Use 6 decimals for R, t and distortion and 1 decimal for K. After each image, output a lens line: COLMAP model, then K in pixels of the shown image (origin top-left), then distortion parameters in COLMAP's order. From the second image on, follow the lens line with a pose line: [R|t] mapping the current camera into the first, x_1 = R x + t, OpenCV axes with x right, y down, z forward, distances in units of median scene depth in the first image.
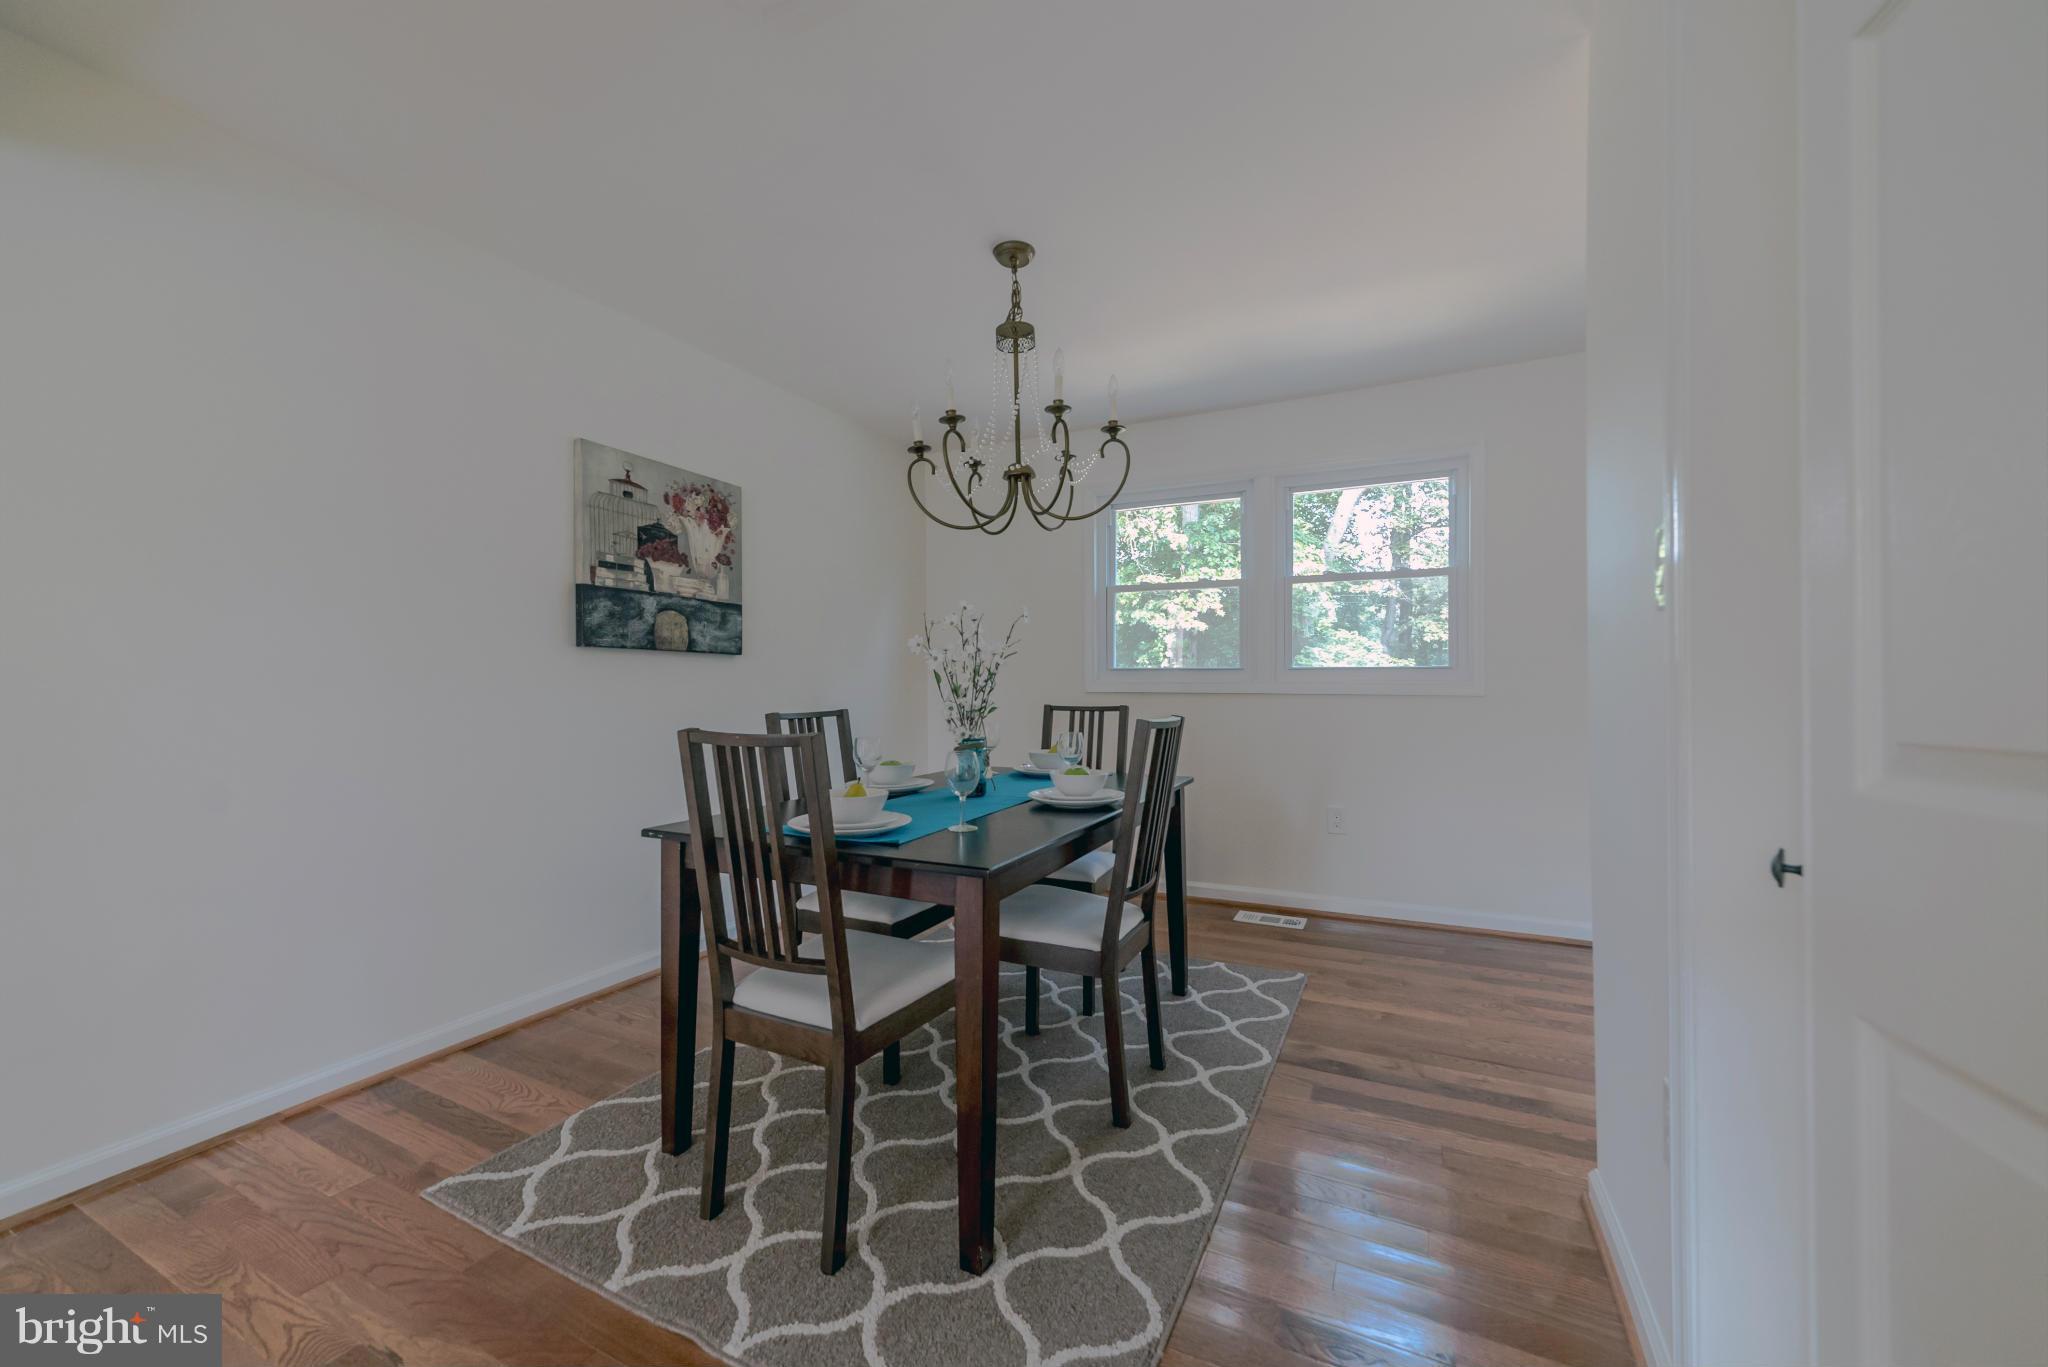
lens RADIAL K [[788.1, 0, 1028.5], [0, 788.1, 683.5], [0, 0, 1]] dist [0.002811, -0.000511]
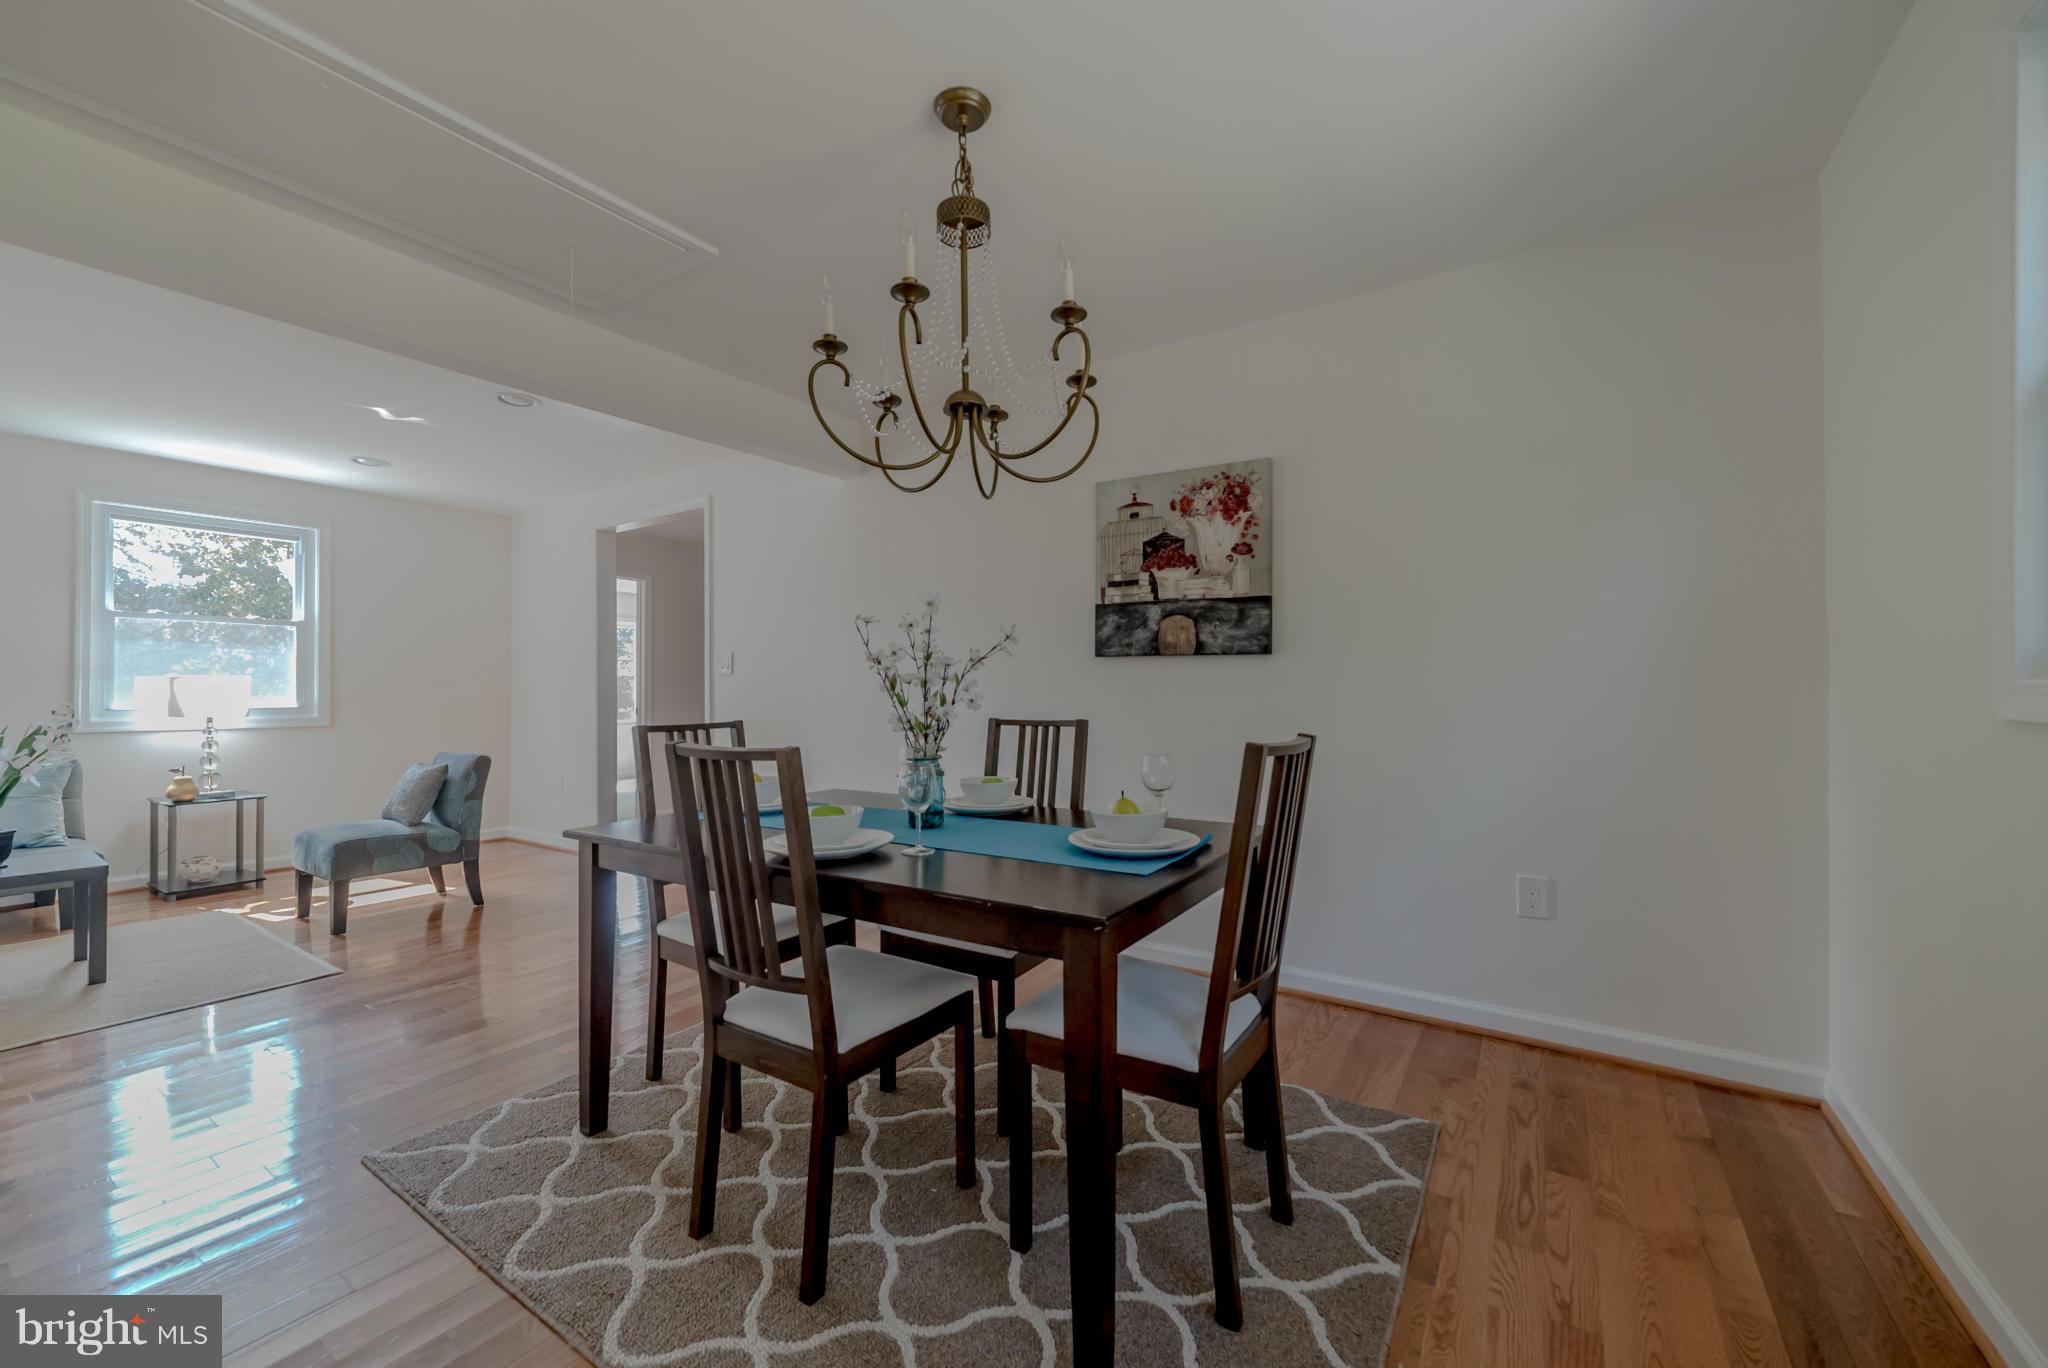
lens RADIAL K [[778.8, 0, 1024.0], [0, 778.8, 684.0], [0, 0, 1]] dist [-0.001128, -0.000262]
pose [[-0.123702, 0.020994, -0.992097, 0.581004], [0.015644, 0.999693, 0.019204, -0.027172], [0.992196, -0.013145, -0.123992, 0.953982]]
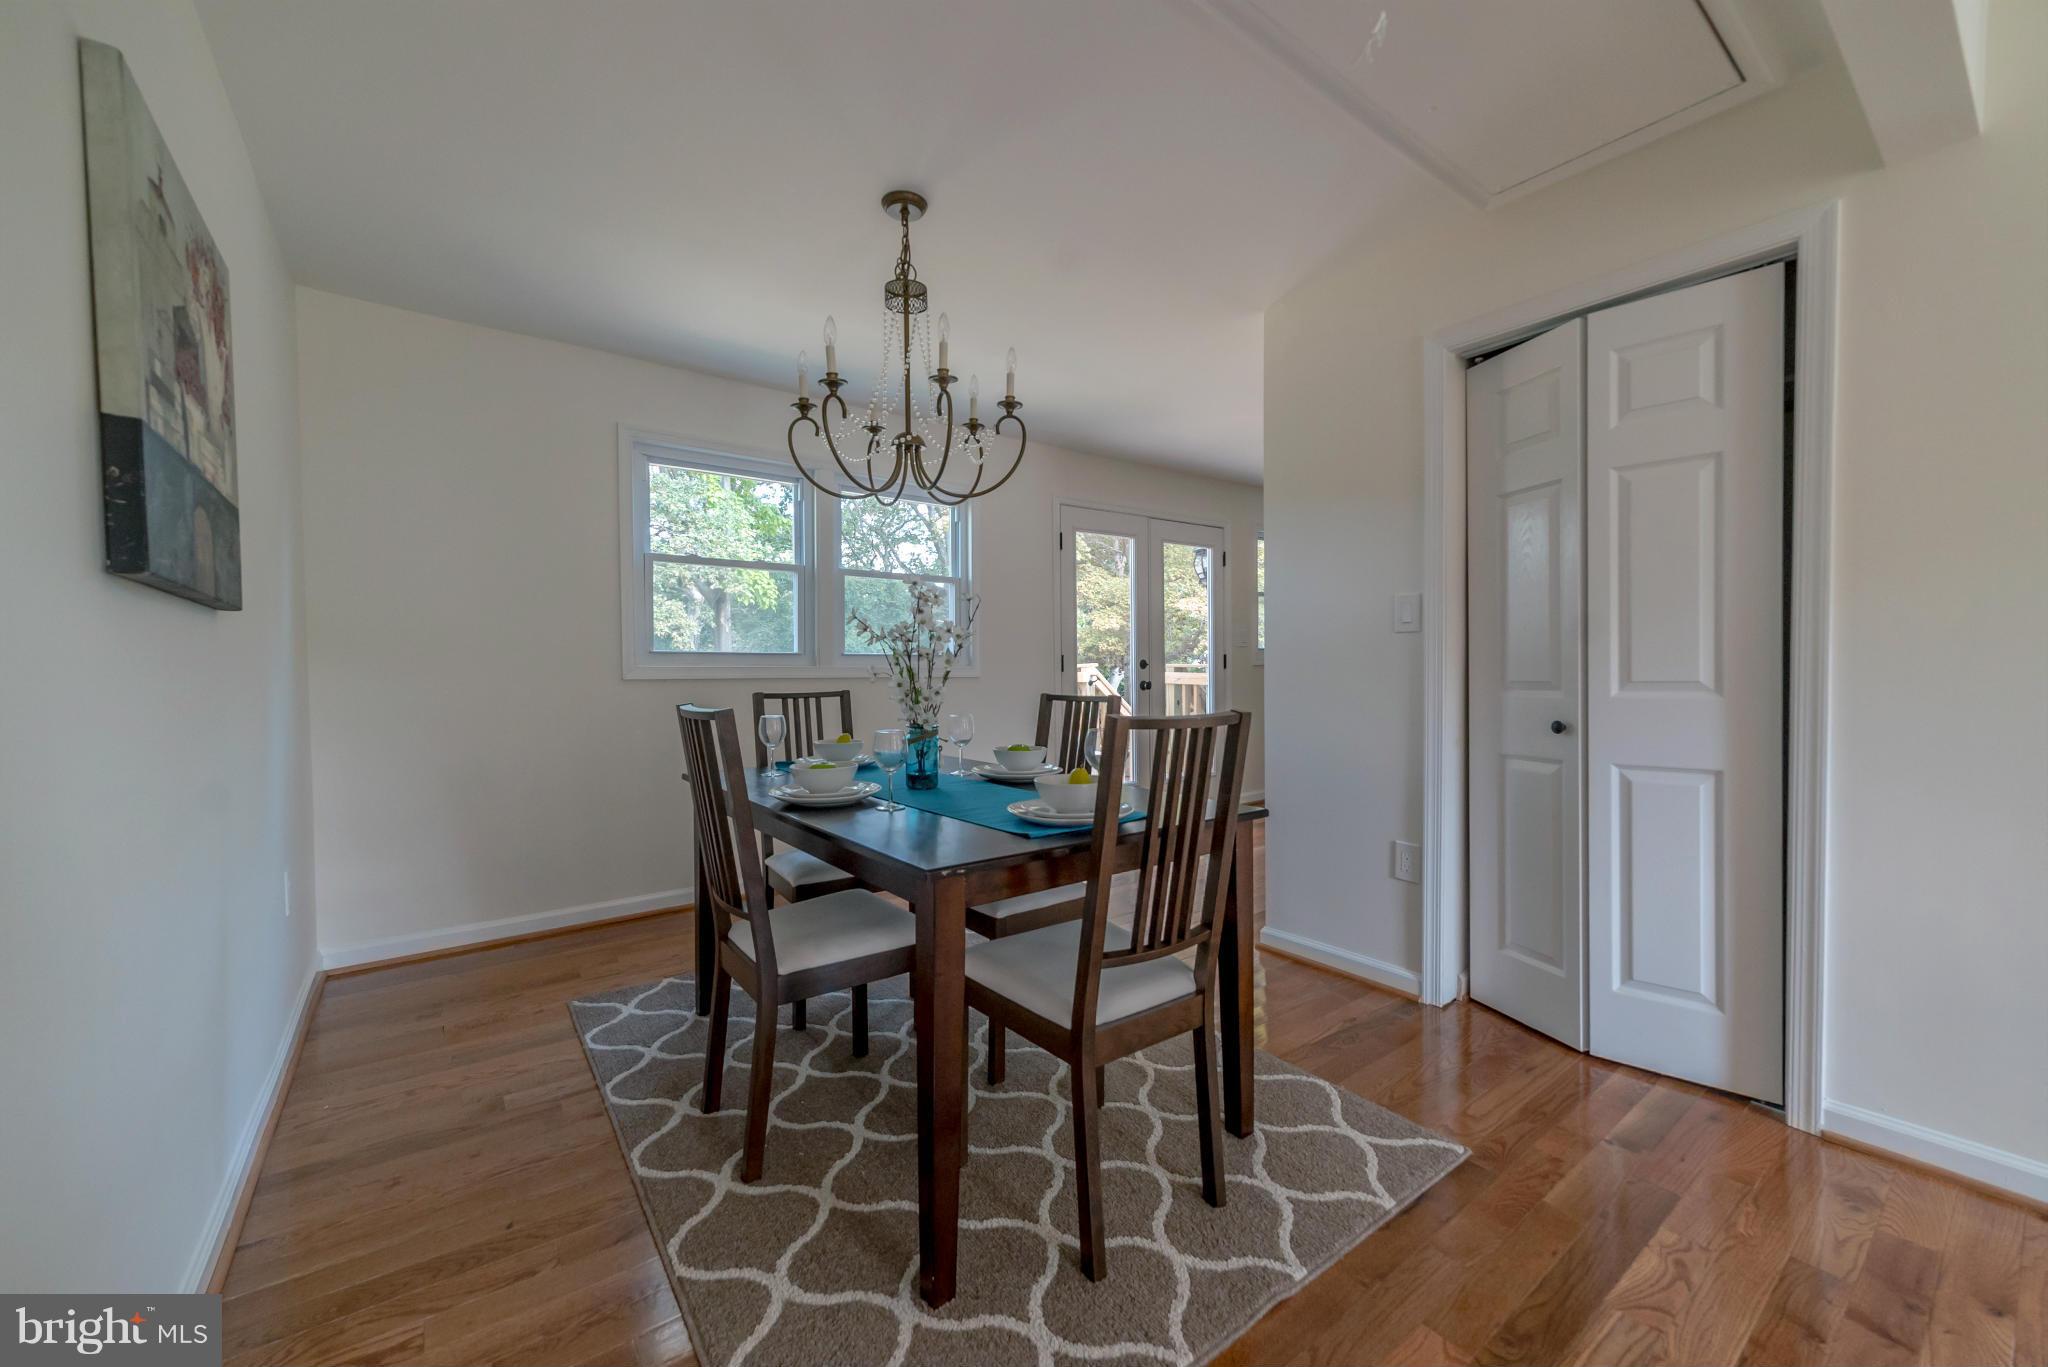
lens RADIAL K [[788.1, 0, 1028.5], [0, 788.1, 683.5], [0, 0, 1]] dist [0.002811, -0.000511]
pose [[0.446702, -0.017787, 0.894506, -0.666361], [0.003802, 0.999831, 0.017982, 0.002789], [-0.894675, -0.004632, 0.446694, 0.377028]]
